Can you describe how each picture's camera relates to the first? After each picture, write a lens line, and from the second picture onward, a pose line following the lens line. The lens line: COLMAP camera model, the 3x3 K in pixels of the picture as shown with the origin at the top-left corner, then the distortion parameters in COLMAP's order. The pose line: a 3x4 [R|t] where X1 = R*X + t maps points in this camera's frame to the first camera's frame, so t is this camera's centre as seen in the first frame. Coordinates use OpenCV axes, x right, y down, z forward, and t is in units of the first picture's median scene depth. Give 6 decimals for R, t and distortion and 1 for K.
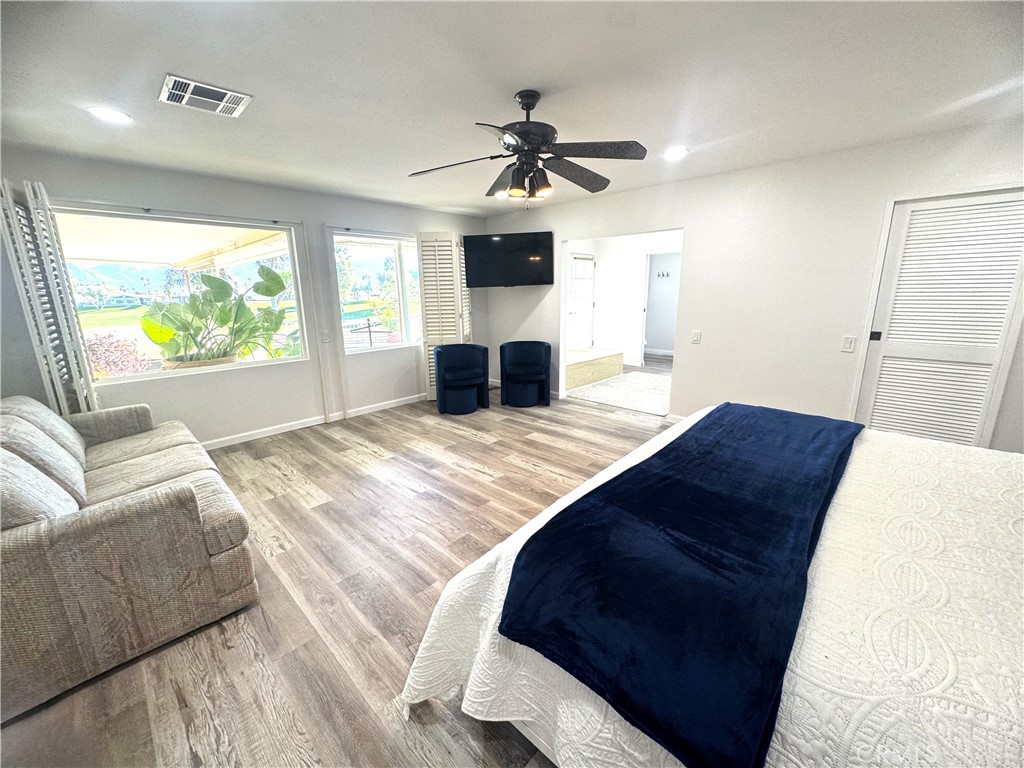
lens RADIAL K [[409.7, 0, 512.0], [0, 409.7, 384.0], [0, 0, 1]] dist [-0.002961, 0.000378]
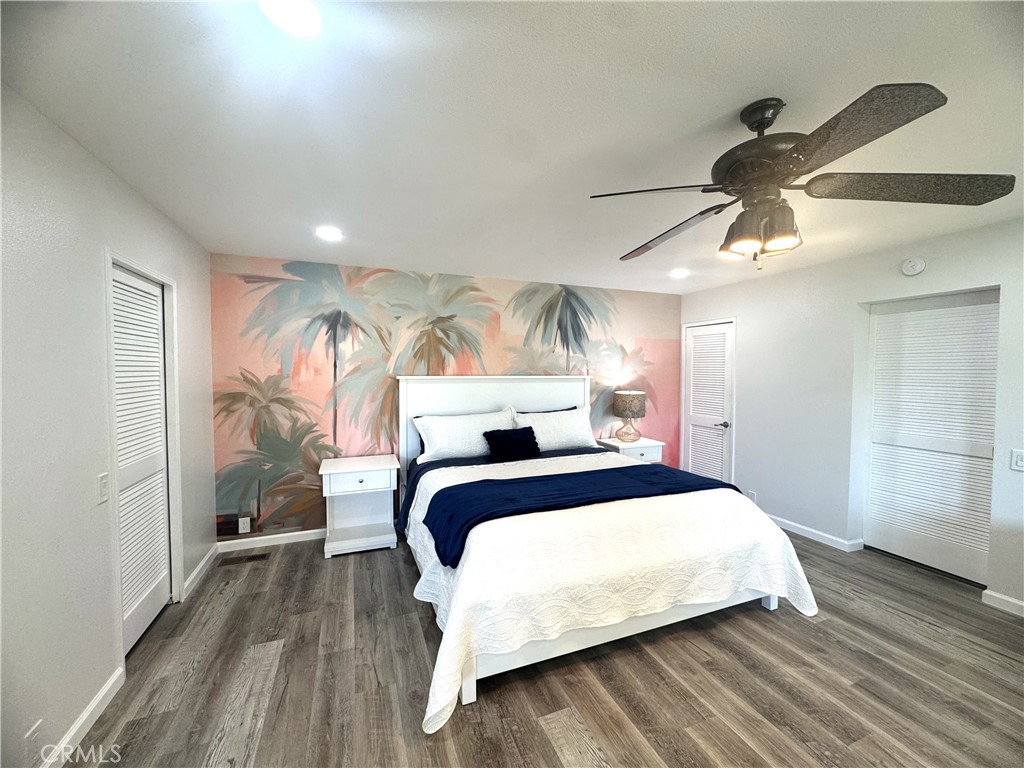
lens RADIAL K [[409.7, 0, 512.0], [0, 409.7, 384.0], [0, 0, 1]] dist [-0.002961, 0.000378]
pose [[-0.908849, -0.004960, 0.417097, 0.077764], [0.101342, 0.967344, 0.232326, -0.279098], [-0.404628, 0.253419, -0.878666, 1.119257]]
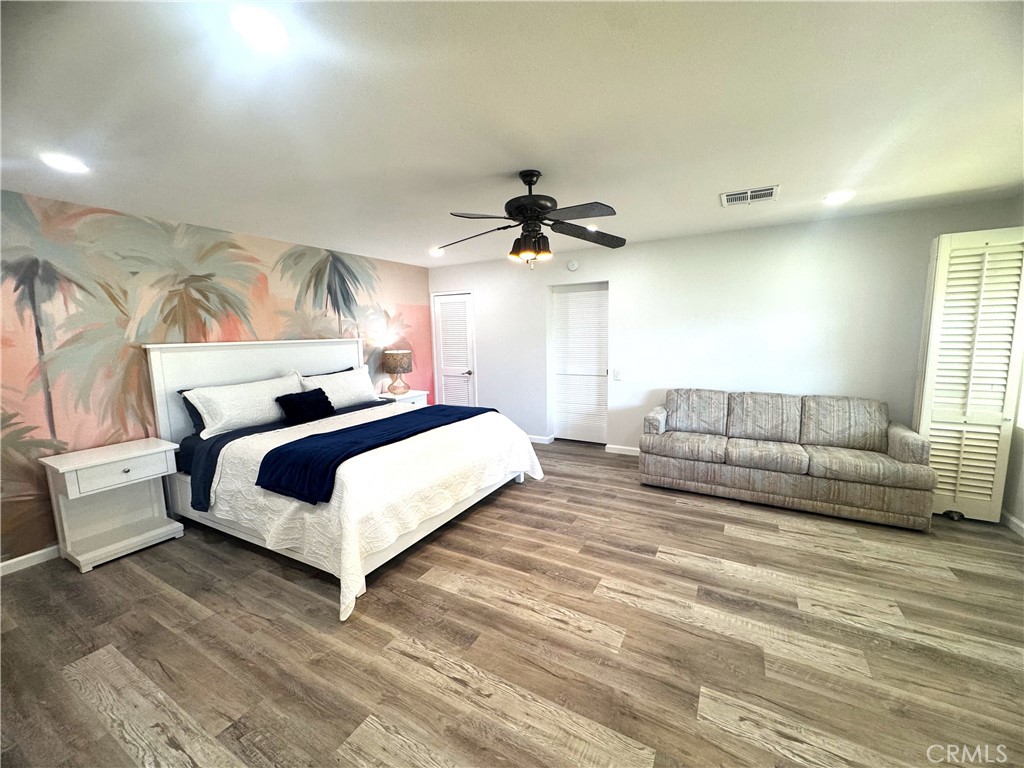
lens RADIAL K [[409.7, 0, 512.0], [0, 409.7, 384.0], [0, 0, 1]] dist [-0.002961, 0.000378]
pose [[-0.967913, 0.063172, -0.243216, 0.242148], [-0.024990, 0.938888, 0.343315, -0.326167], [0.250040, 0.338377, -0.907183, 1.331212]]
